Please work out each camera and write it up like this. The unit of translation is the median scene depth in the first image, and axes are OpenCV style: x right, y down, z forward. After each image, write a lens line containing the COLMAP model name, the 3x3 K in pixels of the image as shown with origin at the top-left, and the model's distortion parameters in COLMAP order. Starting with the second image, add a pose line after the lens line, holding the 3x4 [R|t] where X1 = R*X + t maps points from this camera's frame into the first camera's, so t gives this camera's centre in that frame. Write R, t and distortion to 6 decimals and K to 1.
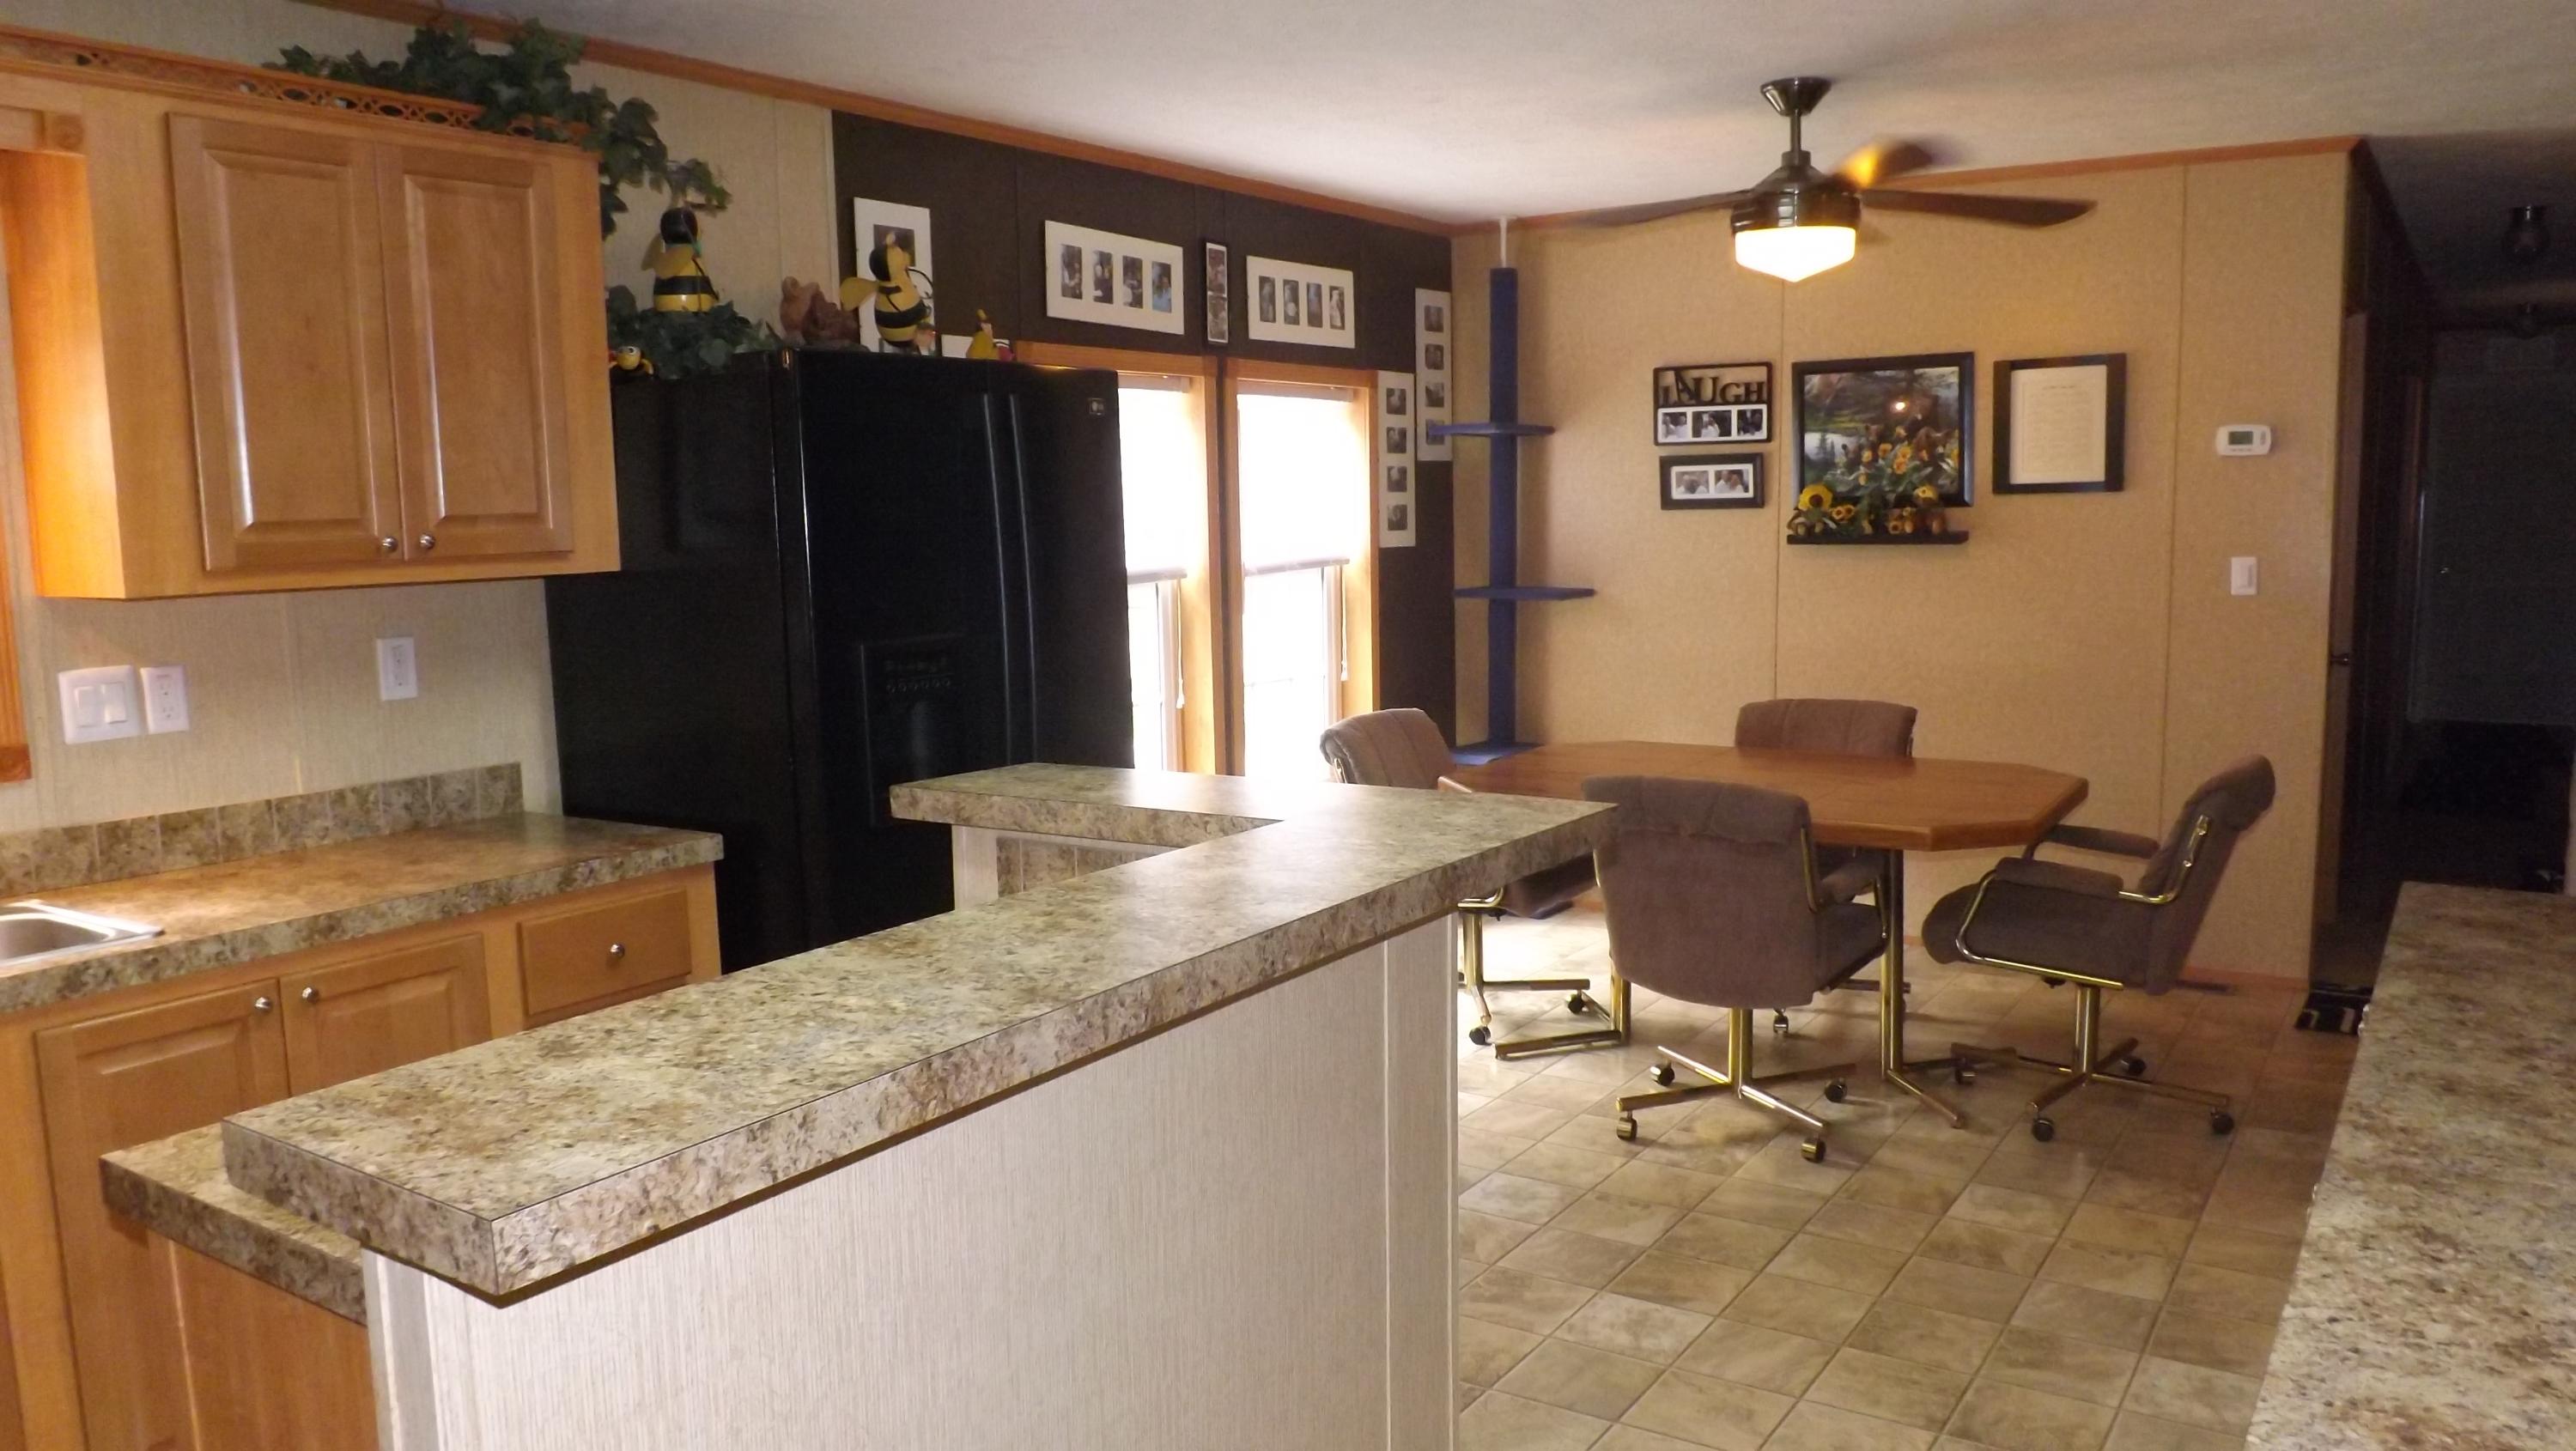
lens RADIAL K [[1878.6, 0, 1284.0], [0, 1878.6, 742.7], [0, 0, 1]] dist [-0.066987, 0.024849]
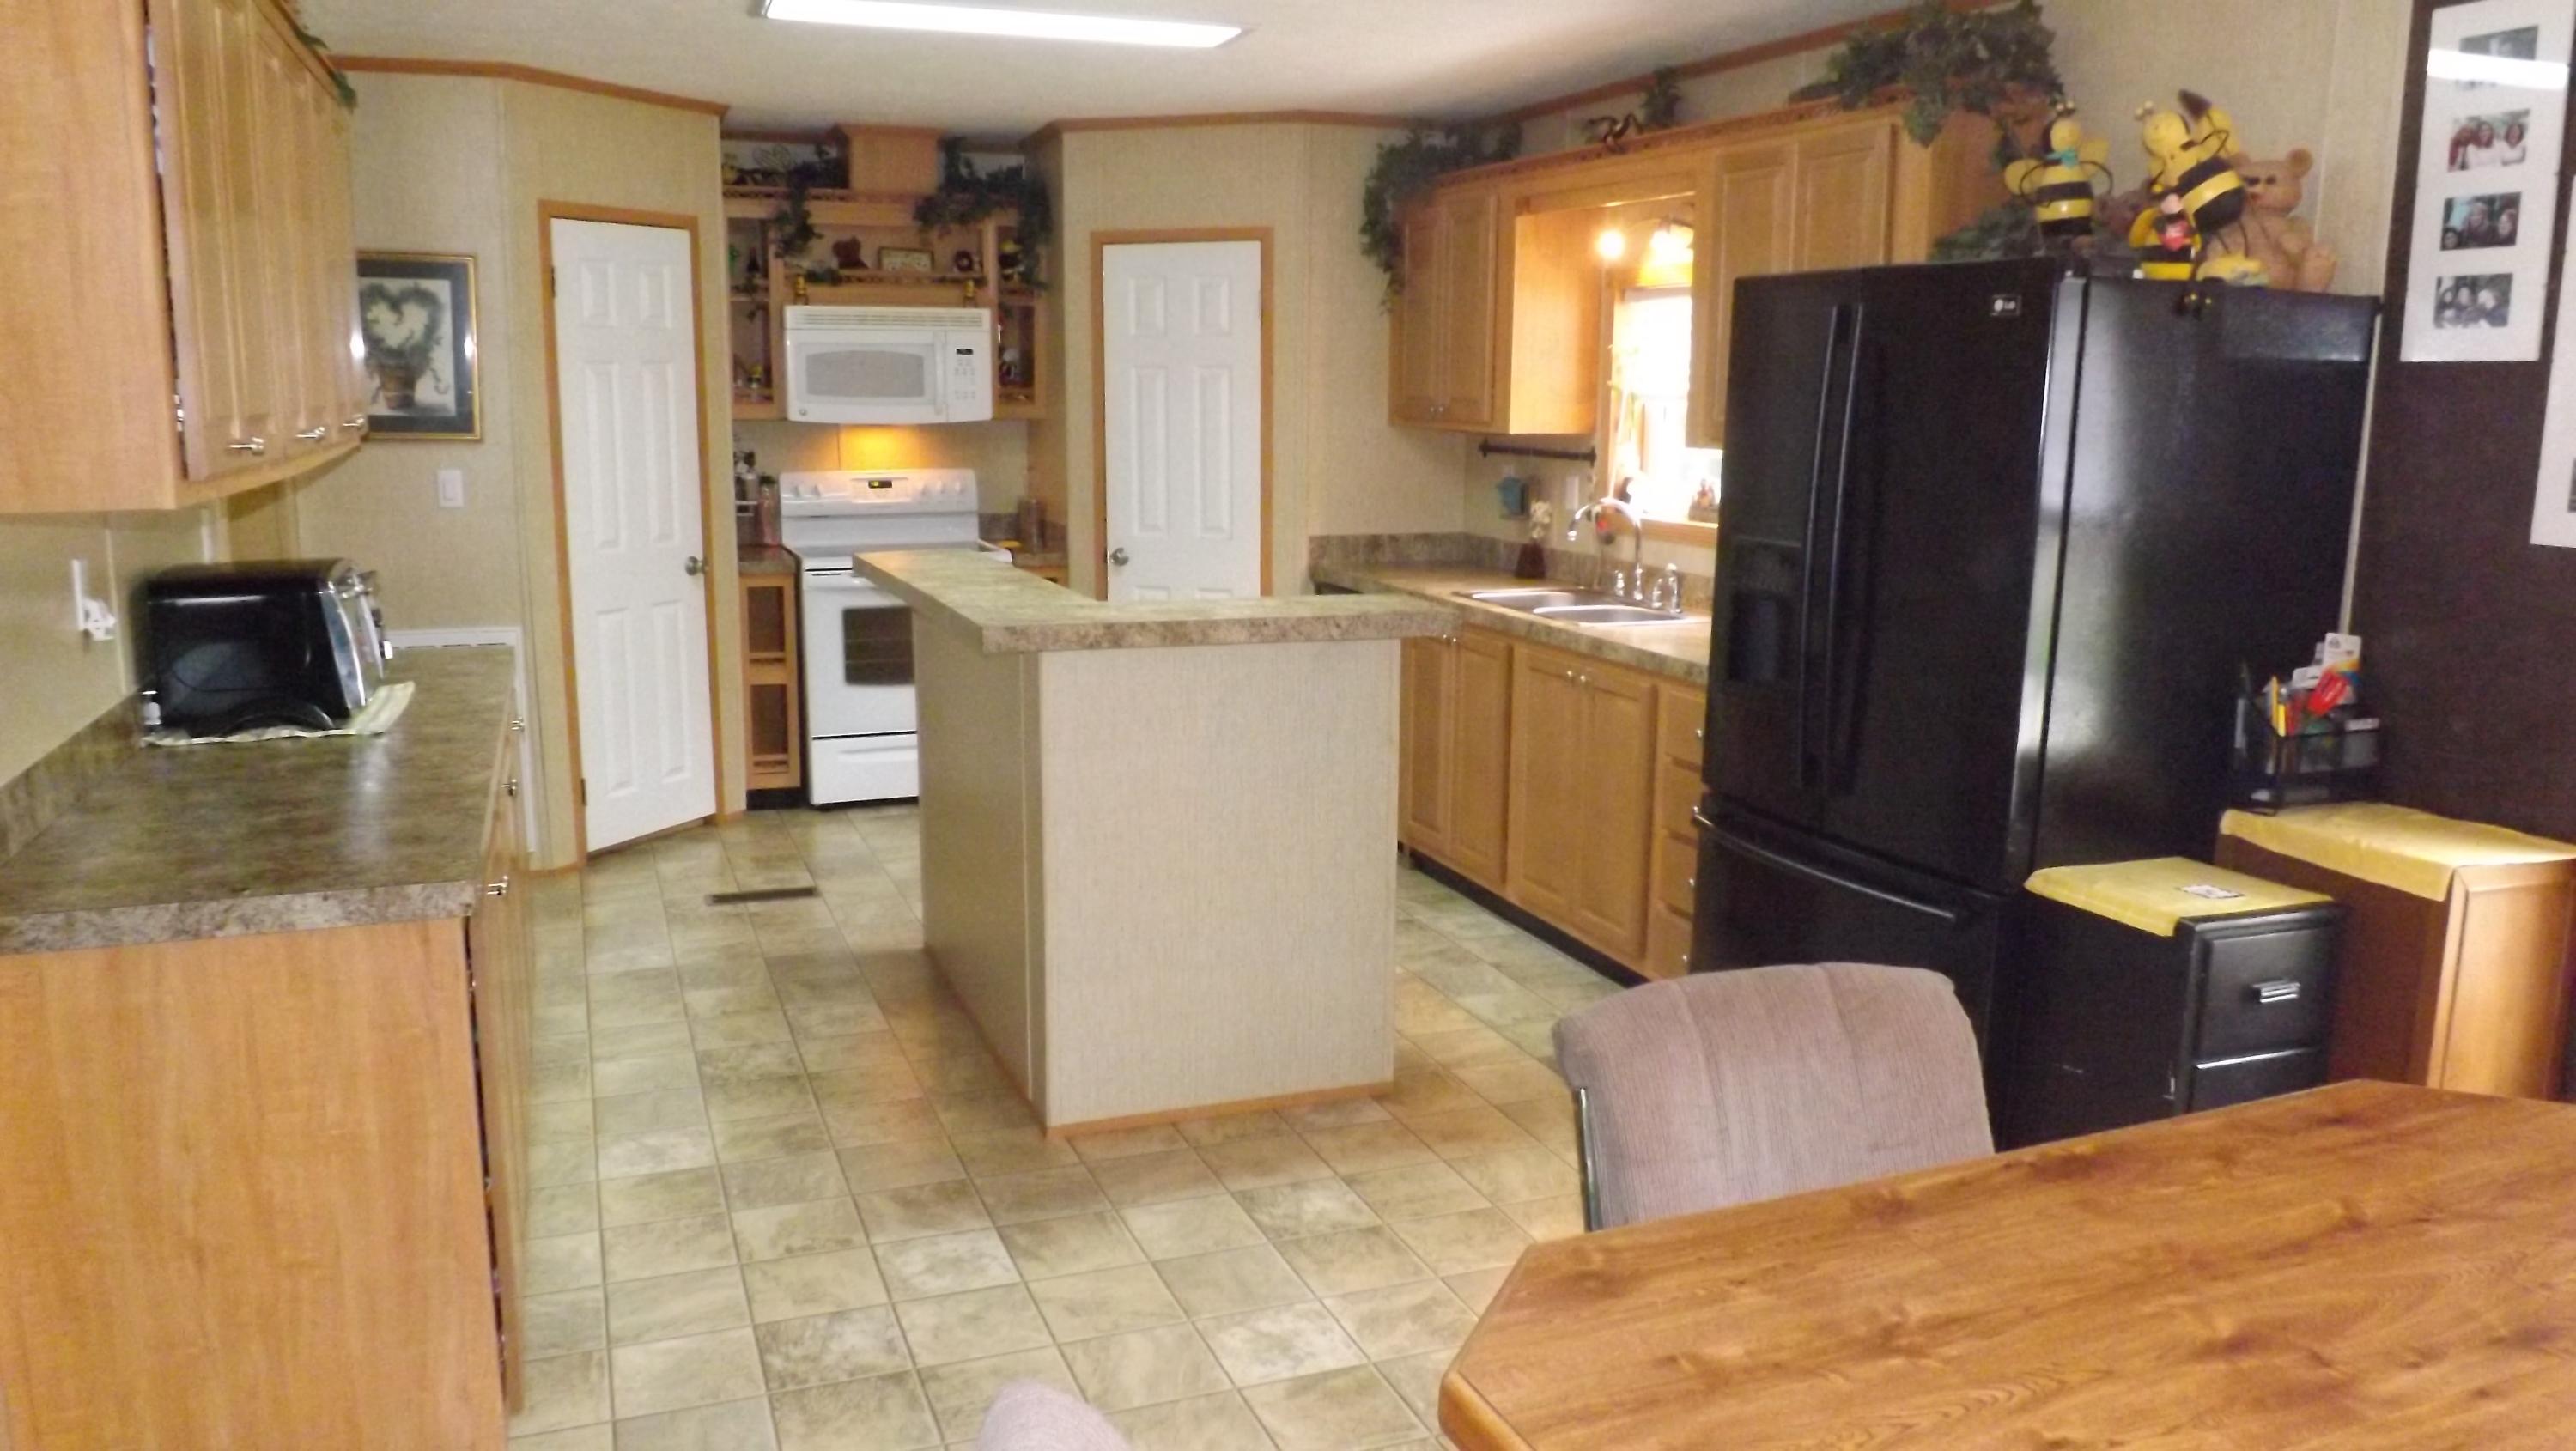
lens RADIAL K [[1878.6, 0, 1281.7], [0, 1878.6, 730.1], [0, 0, 1]] dist [-0.066987, 0.024849]
pose [[-0.582006, 0.165088, -0.796251, 0.988546], [-0.101809, 0.956679, 0.272765, -0.254305], [0.806786, 0.239816, -0.539985, 1.625577]]
